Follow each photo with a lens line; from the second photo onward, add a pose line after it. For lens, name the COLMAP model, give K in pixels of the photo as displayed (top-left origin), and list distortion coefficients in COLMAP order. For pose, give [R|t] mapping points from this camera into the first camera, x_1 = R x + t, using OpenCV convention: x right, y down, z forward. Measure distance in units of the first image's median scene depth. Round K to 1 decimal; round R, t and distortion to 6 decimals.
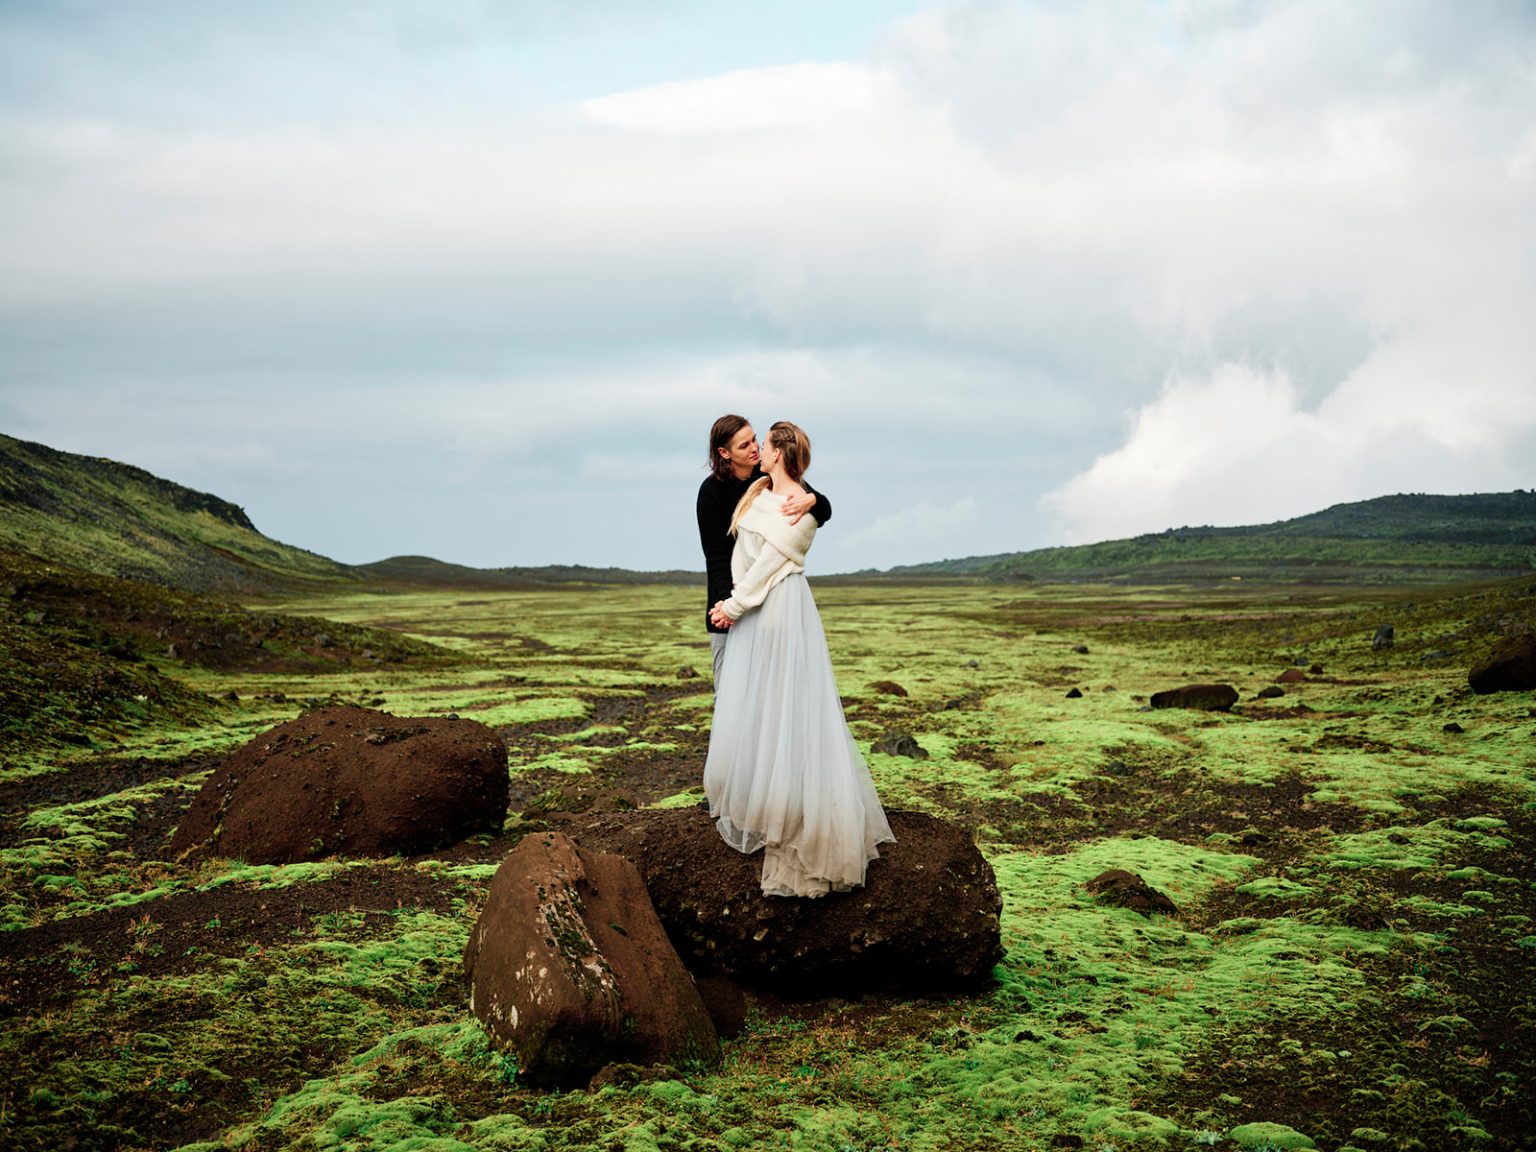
lens RADIAL K [[1696.4, 0, 757.5], [0, 1696.4, 572.4], [0, 0, 1]] dist [-0.002611, 0.007578]
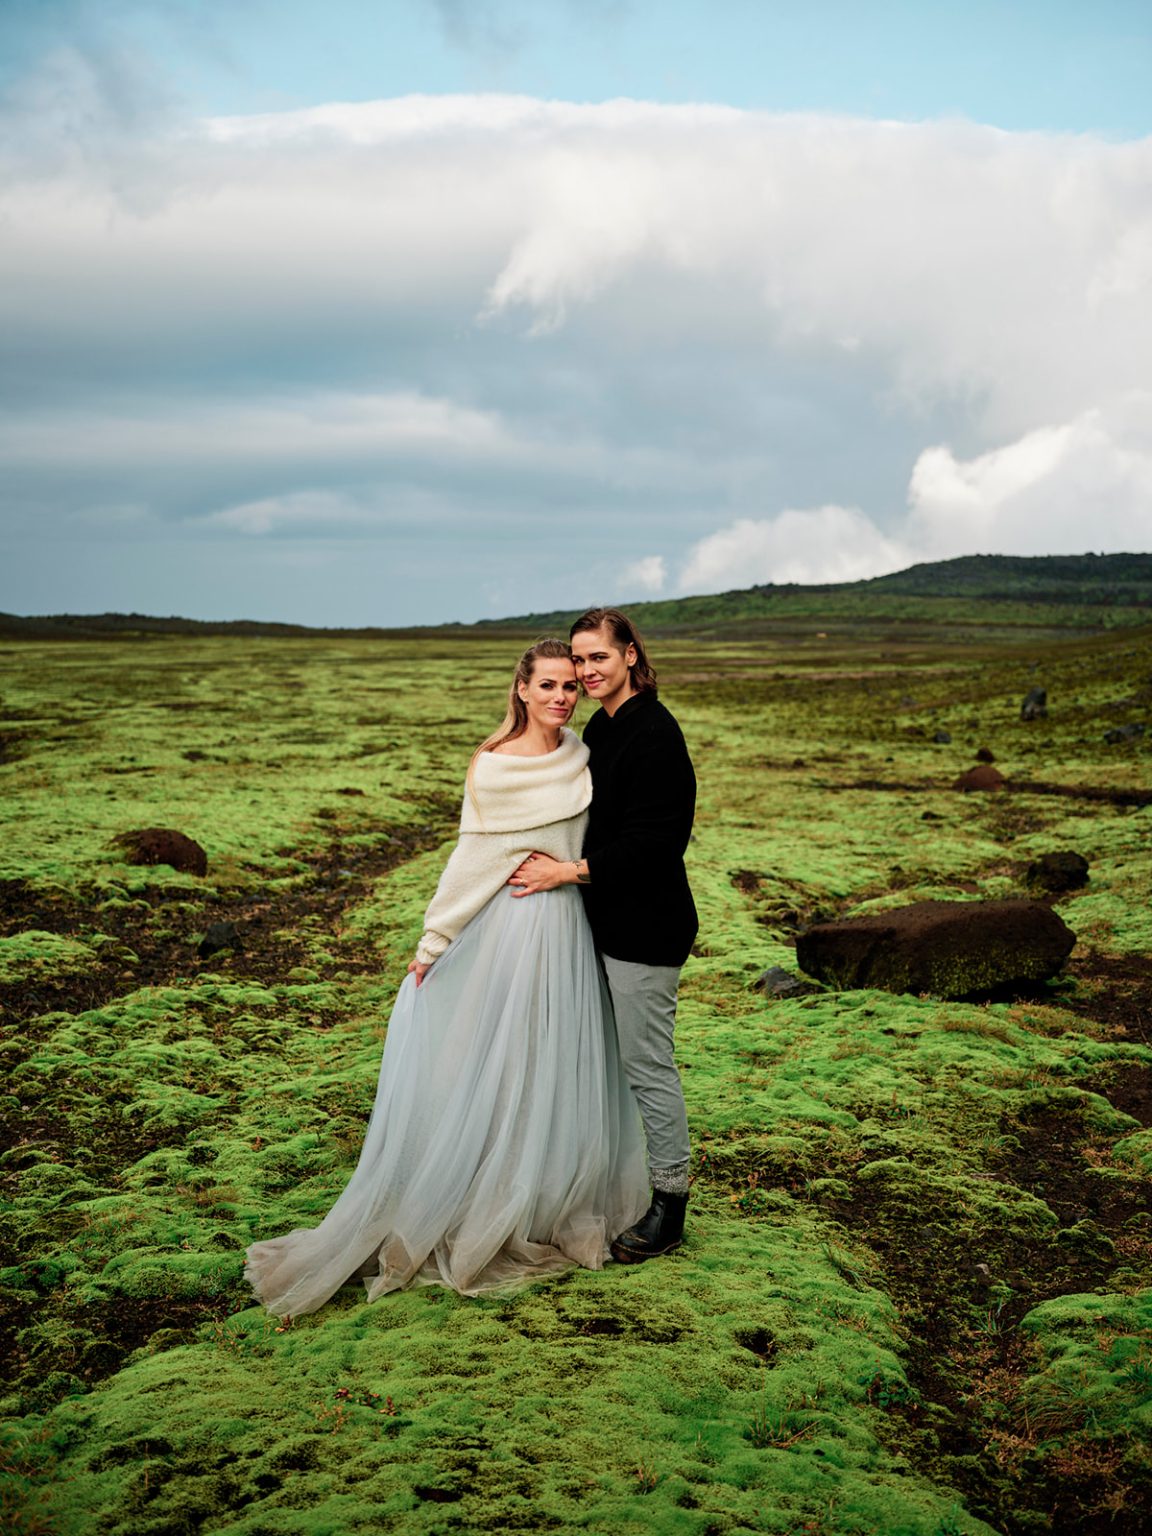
lens RADIAL K [[1696.4, 0, 576.0], [0, 1696.4, 768.0], [0, 0, 1]] dist [-0.002611, 0.007578]
pose [[0.990908, 0.000067, 0.134542, 0.029134], [-0.011218, 0.996559, 0.082120, 0.003118], [-0.134074, -0.082883, 0.987499, 0.136947]]
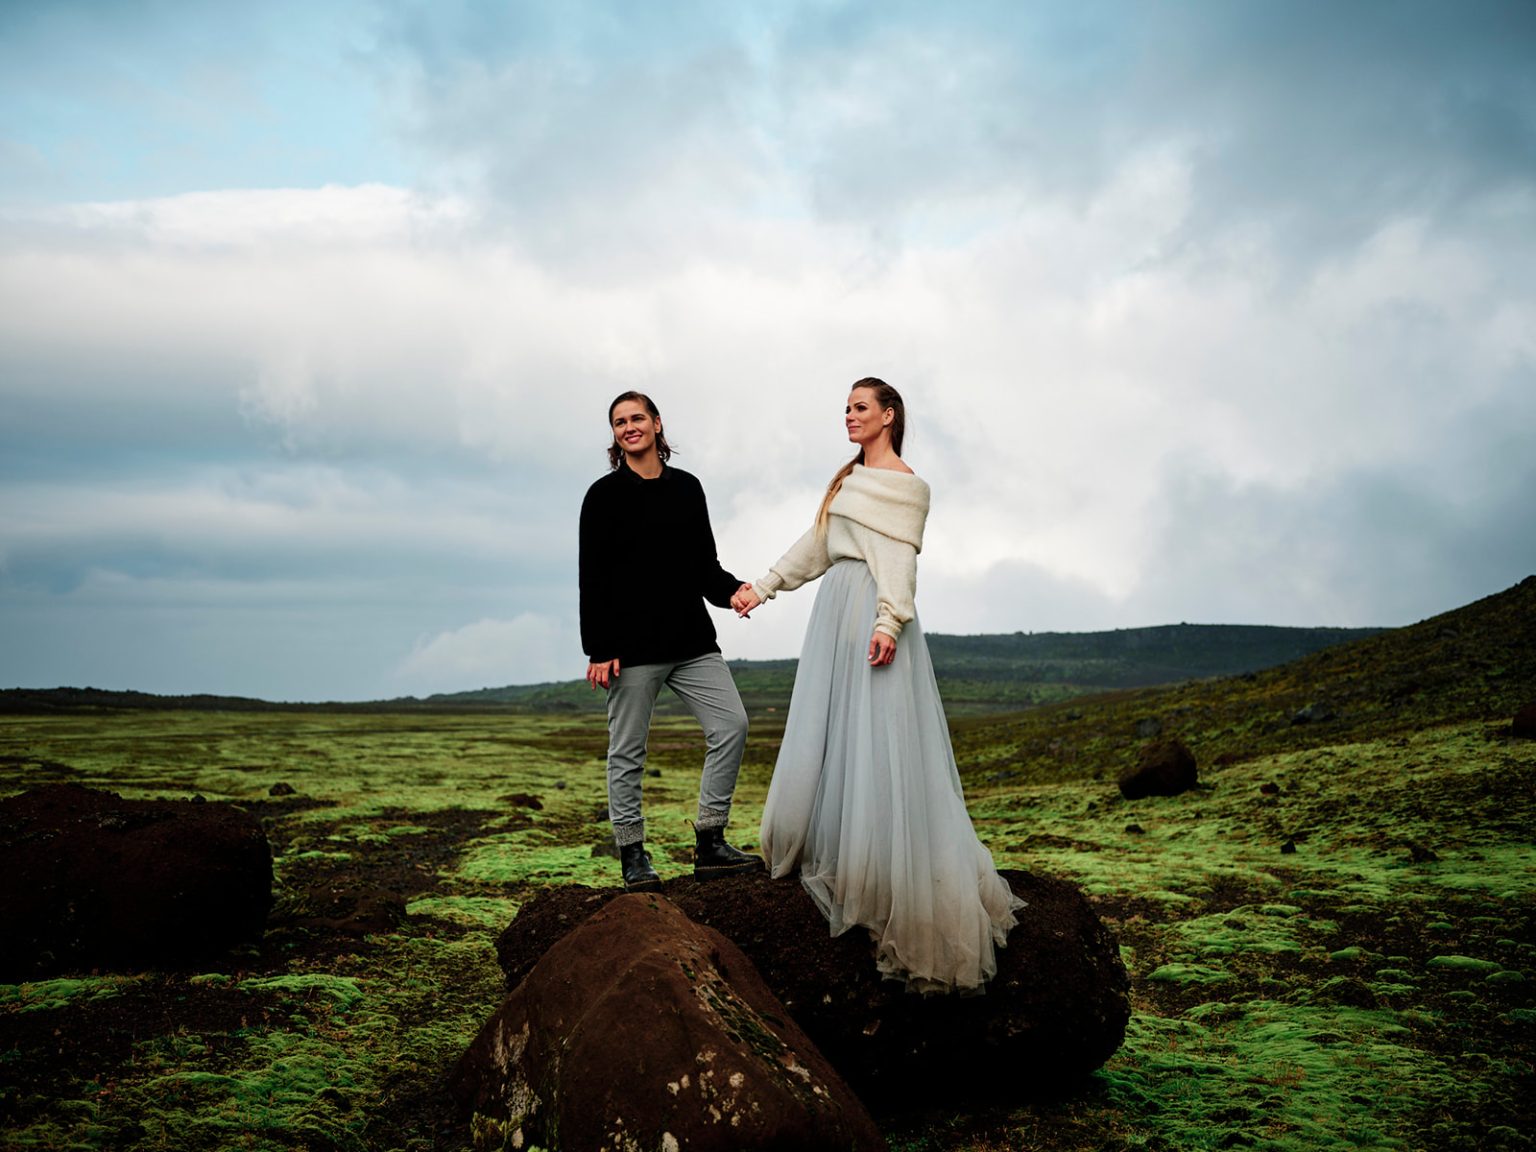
lens RADIAL K [[1696.4, 0, 757.5], [0, 1696.4, 572.4], [0, 0, 1]] dist [-0.002611, 0.007578]
pose [[0.963266, 0.032451, 0.266583, -0.012474], [-0.011963, 0.996872, -0.078122, 0.003231], [-0.268284, 0.072063, 0.960641, 0.012238]]
